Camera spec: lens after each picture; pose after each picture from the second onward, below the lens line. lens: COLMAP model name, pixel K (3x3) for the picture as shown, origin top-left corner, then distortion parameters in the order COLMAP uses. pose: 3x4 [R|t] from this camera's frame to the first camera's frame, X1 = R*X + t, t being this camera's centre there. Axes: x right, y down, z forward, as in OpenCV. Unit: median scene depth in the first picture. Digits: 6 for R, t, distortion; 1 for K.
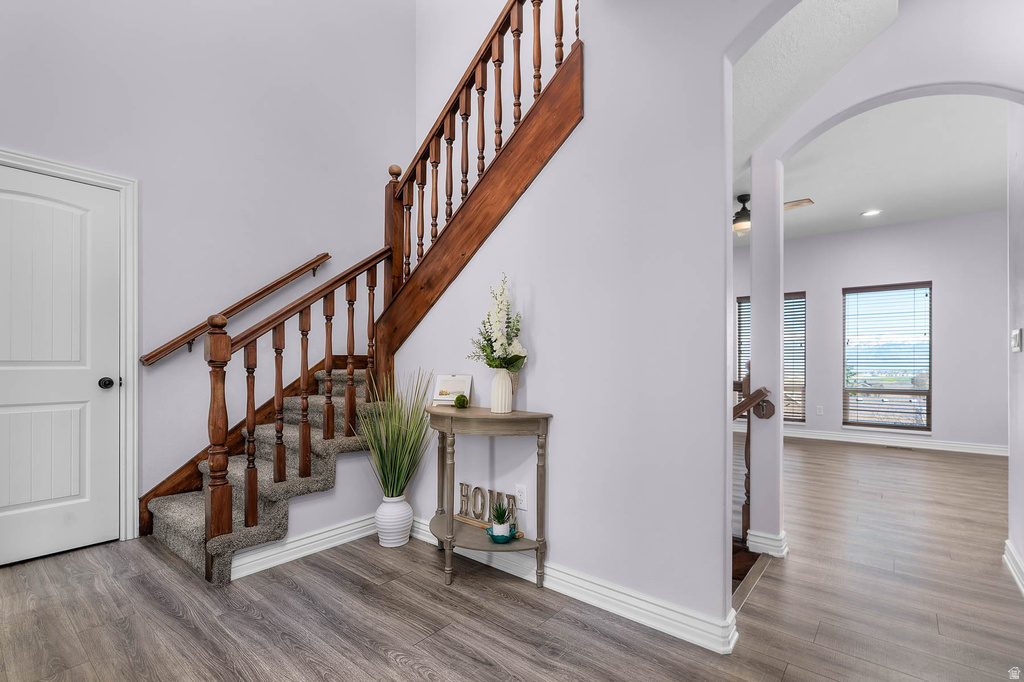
lens RADIAL K [[465.3, 0, 525.9], [0, 465.3, 364.2], [0, 0, 1]] dist [0.003986, 0.000970]
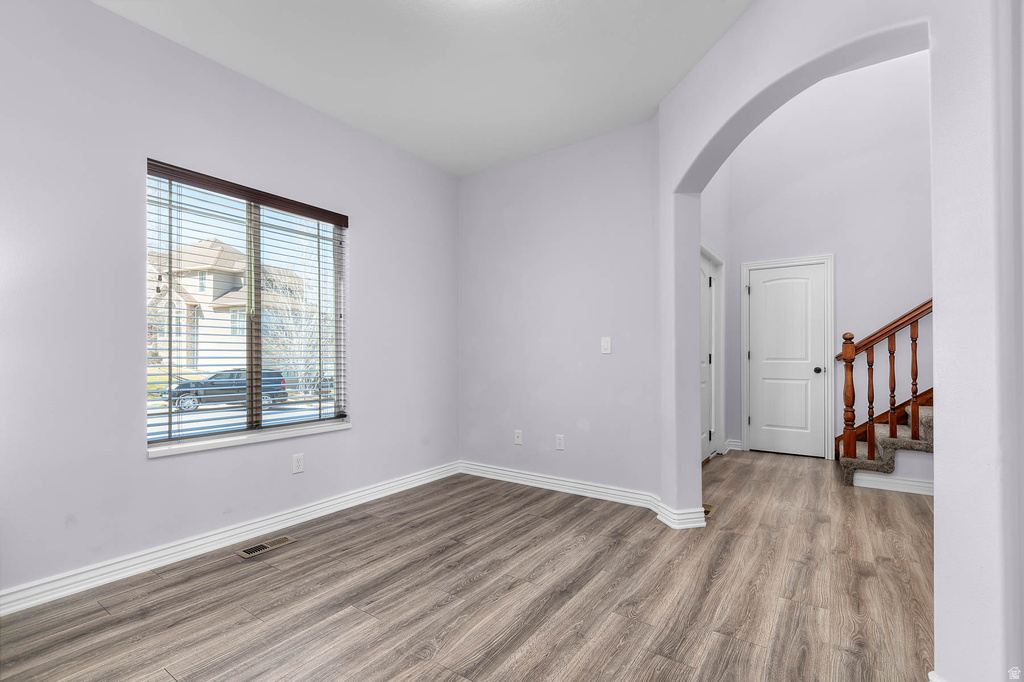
lens RADIAL K [[465.3, 0, 510.5], [0, 465.3, 347.5], [0, 0, 1]] dist [0.003986, 0.000970]
pose [[0.068454, -0.017455, -0.997502, 0.954845], [-0.006101, 0.999821, -0.017915, -0.010227], [0.997636, 0.007312, 0.068336, -0.371384]]
